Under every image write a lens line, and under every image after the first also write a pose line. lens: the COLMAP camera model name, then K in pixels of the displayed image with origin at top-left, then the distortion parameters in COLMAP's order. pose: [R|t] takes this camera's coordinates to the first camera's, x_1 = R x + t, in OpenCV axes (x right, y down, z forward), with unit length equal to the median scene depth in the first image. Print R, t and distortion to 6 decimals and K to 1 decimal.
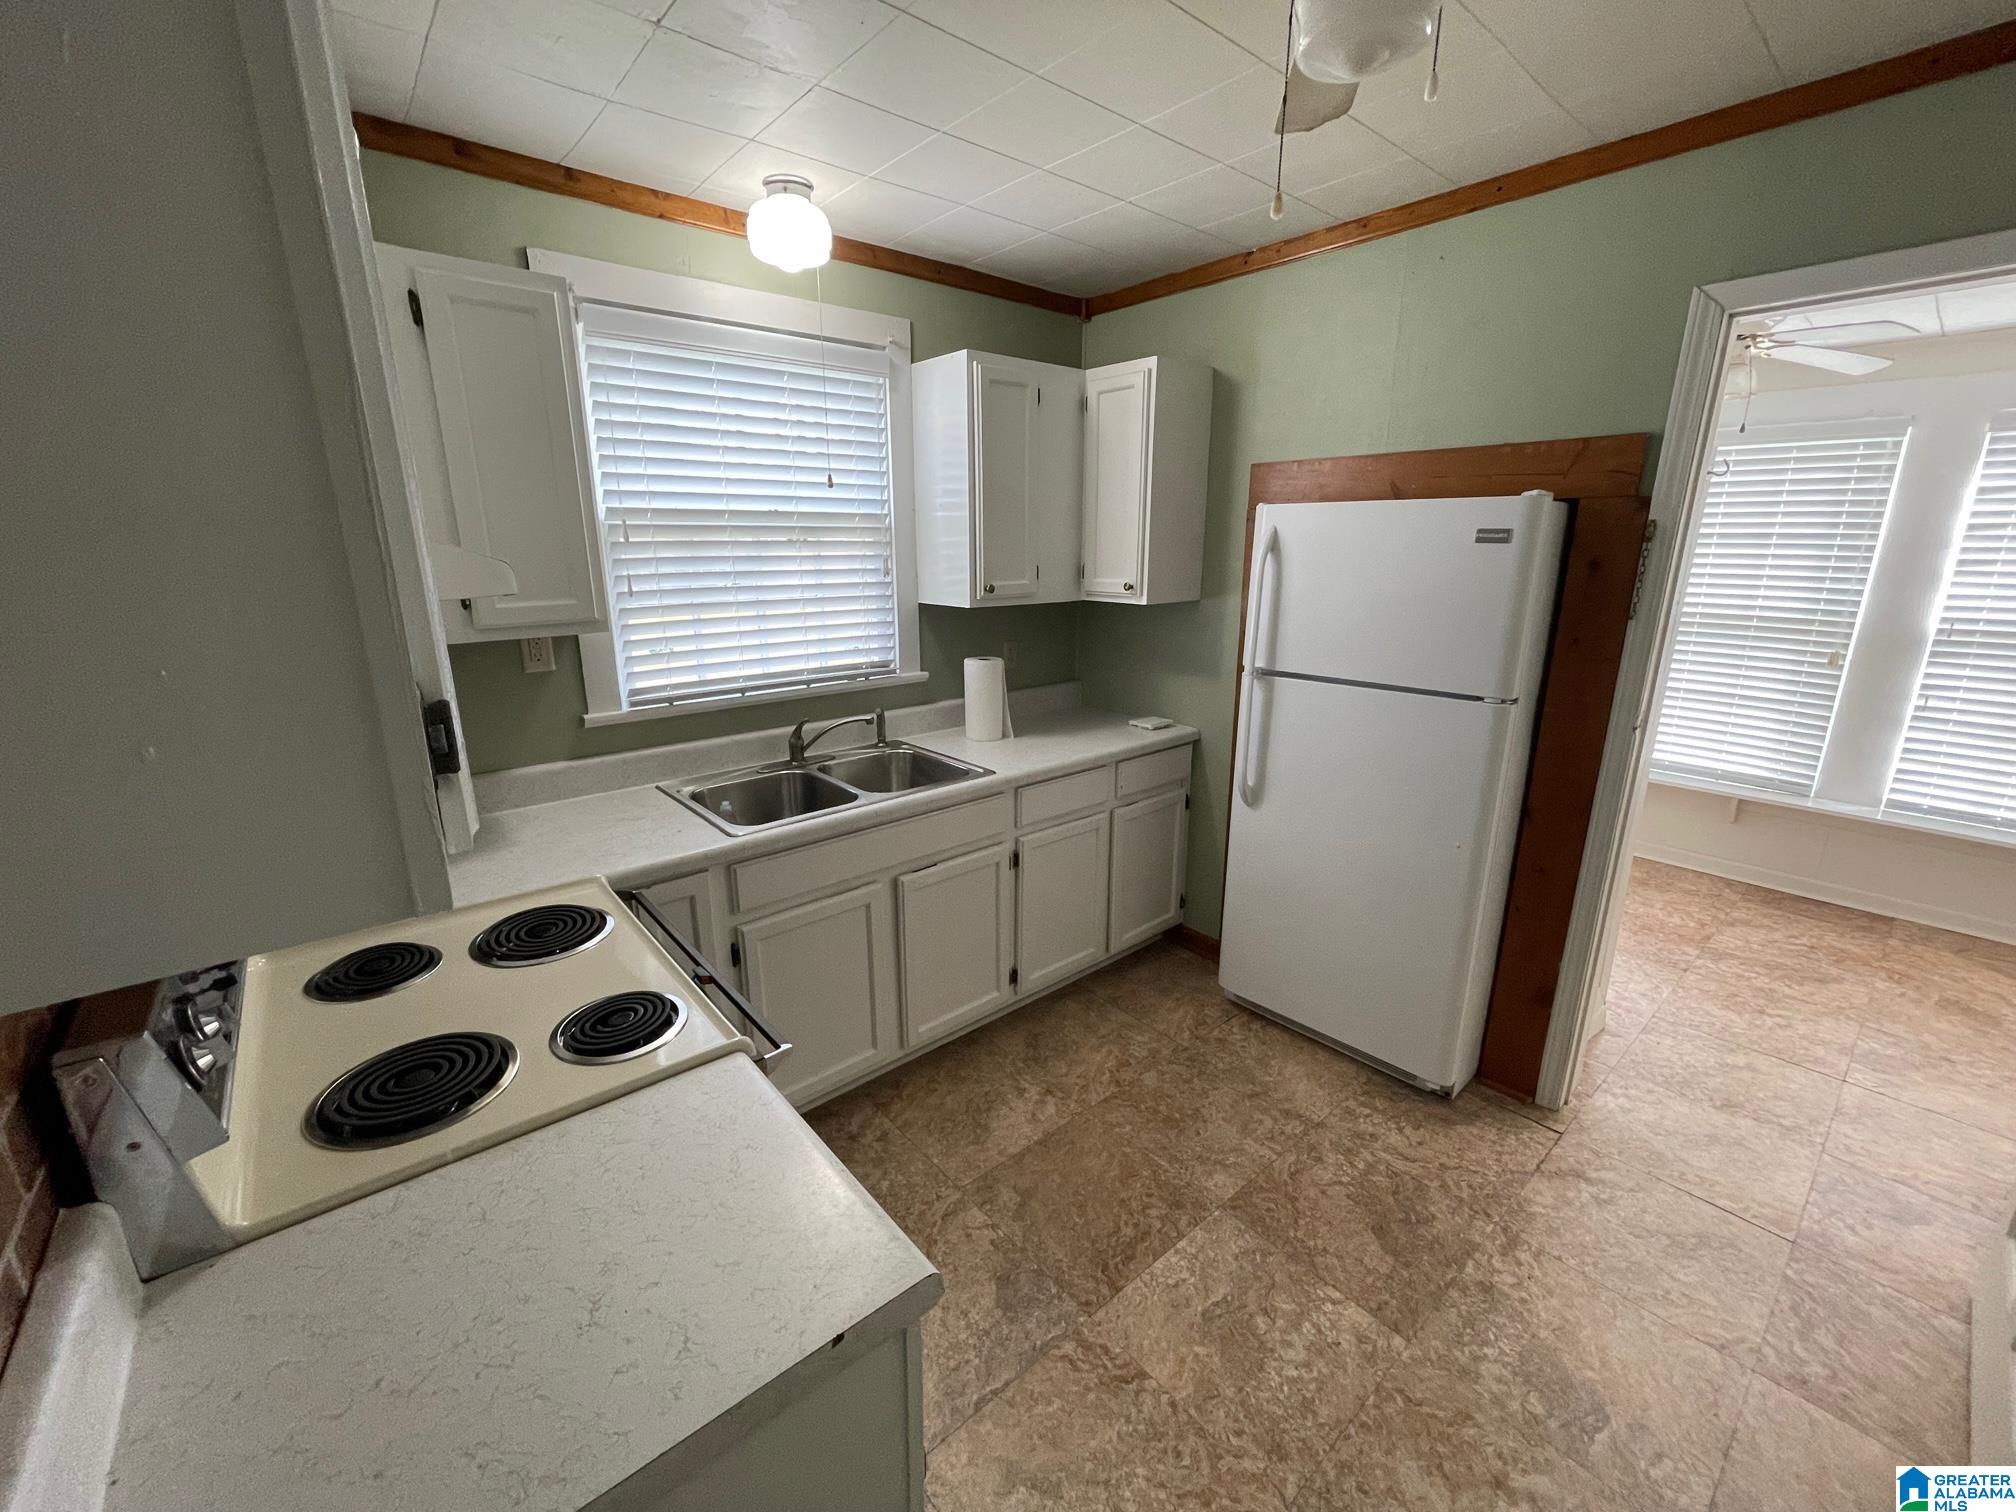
lens RADIAL K [[813.9, 0, 1015.7], [0, 813.9, 758.6], [0, 0, 1]] dist [0.001903, 0.000909]
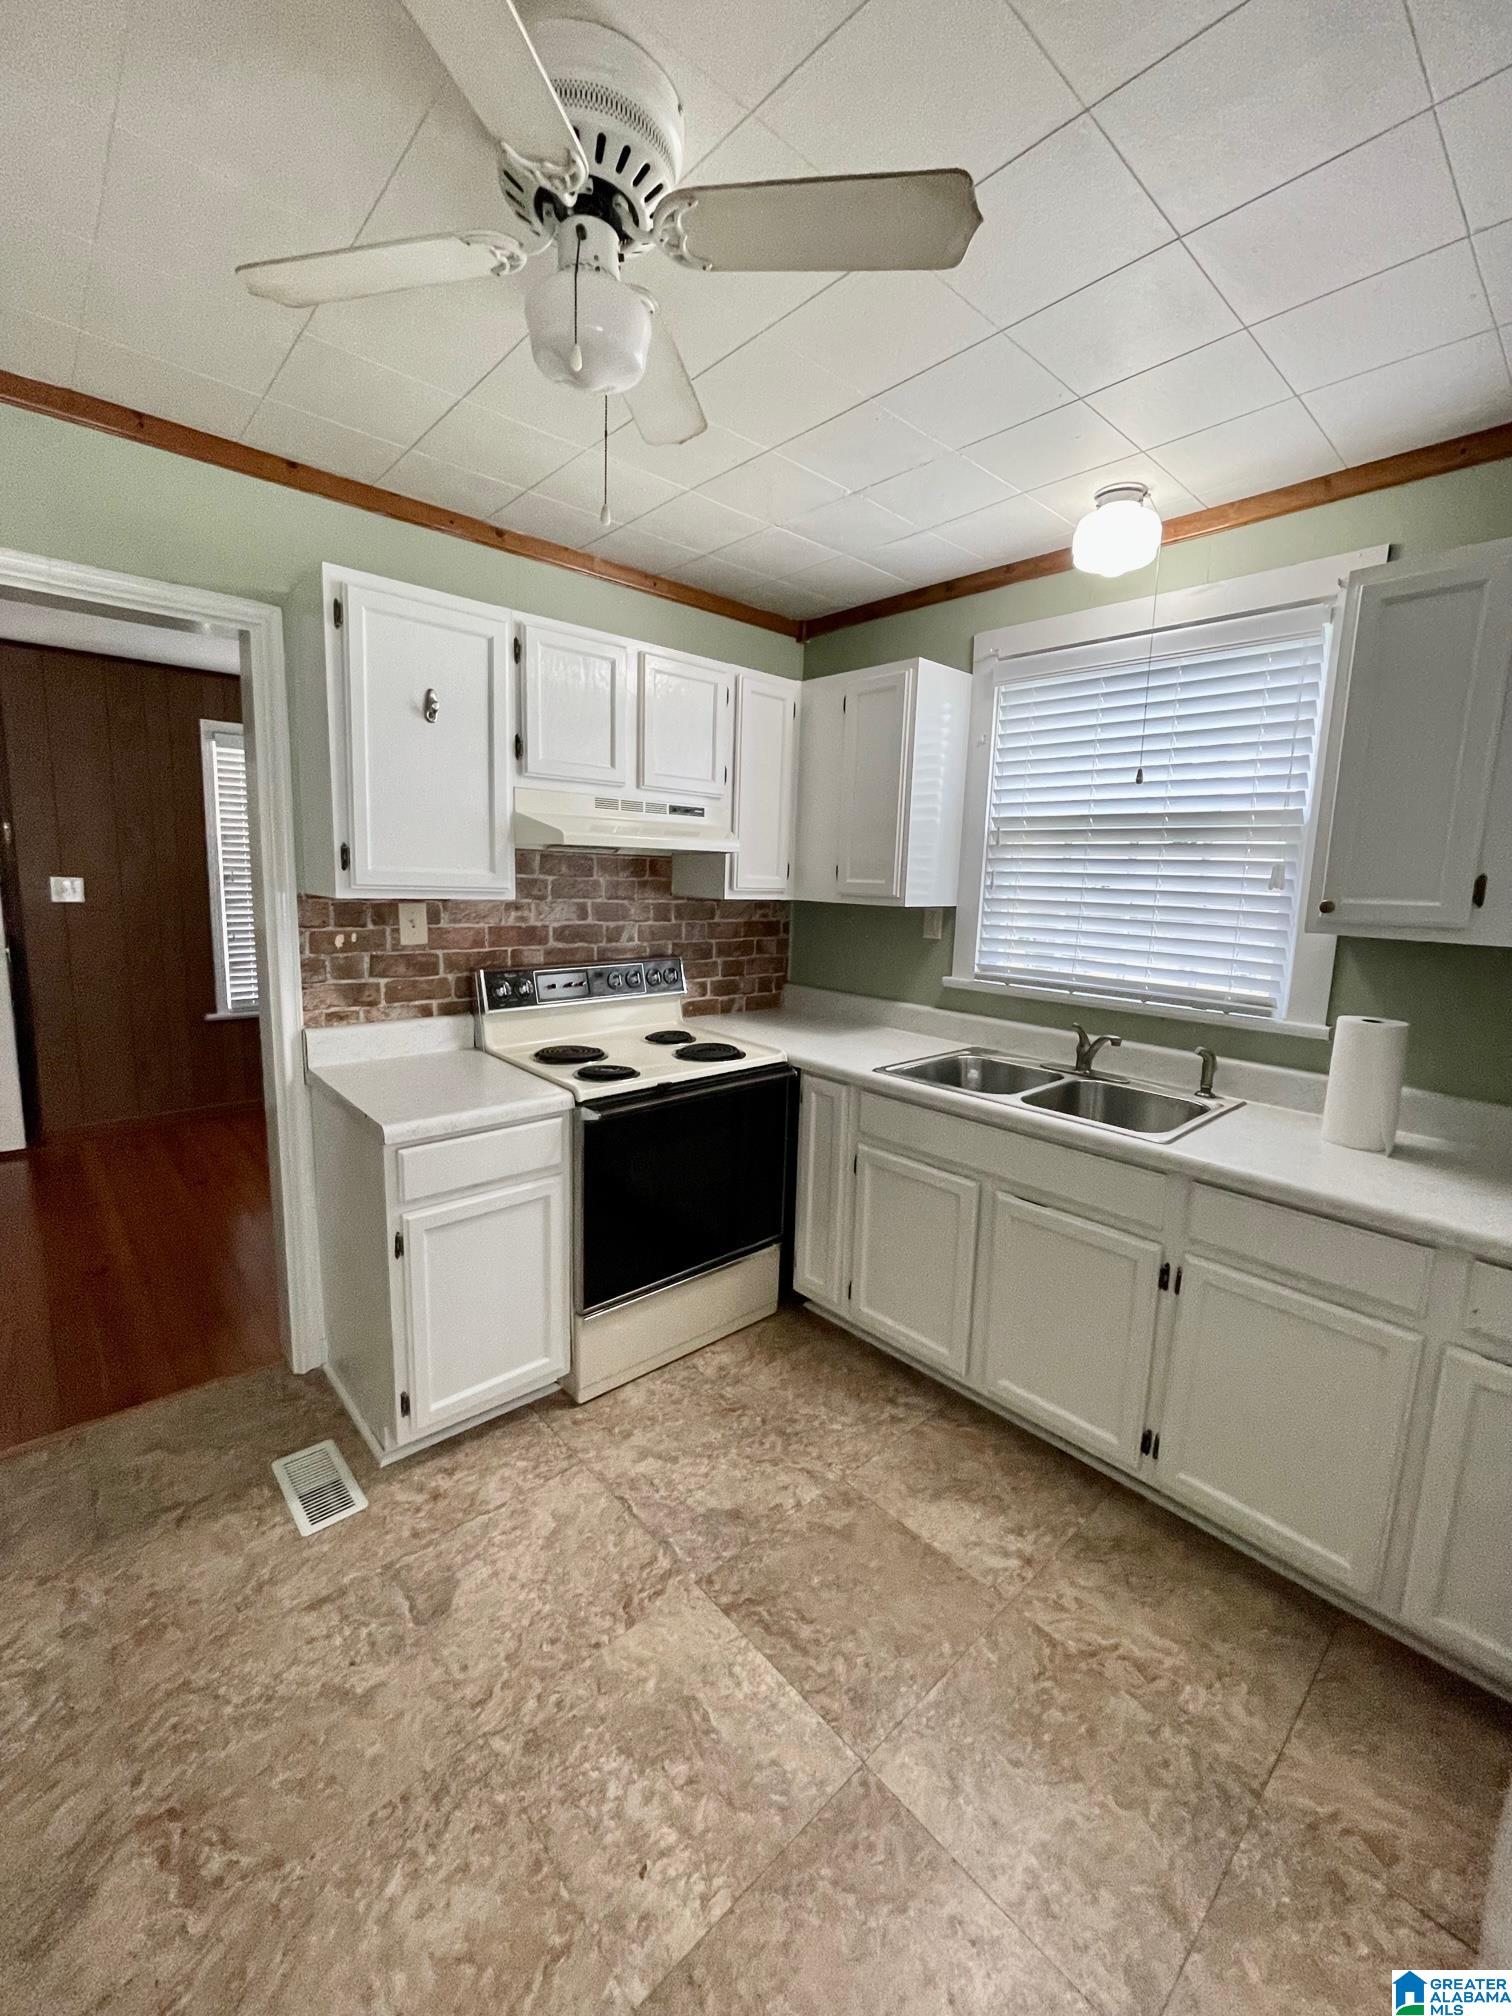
lens RADIAL K [[813.9, 0, 744.0], [0, 813.9, 987.5], [0, 0, 1]] dist [0.001903, 0.000909]
pose [[0.023007, 0.147315, -0.988822, 0.843316], [-0.279749, 0.950520, 0.135100, -0.138087], [0.959797, 0.273514, 0.063080, 0.690310]]
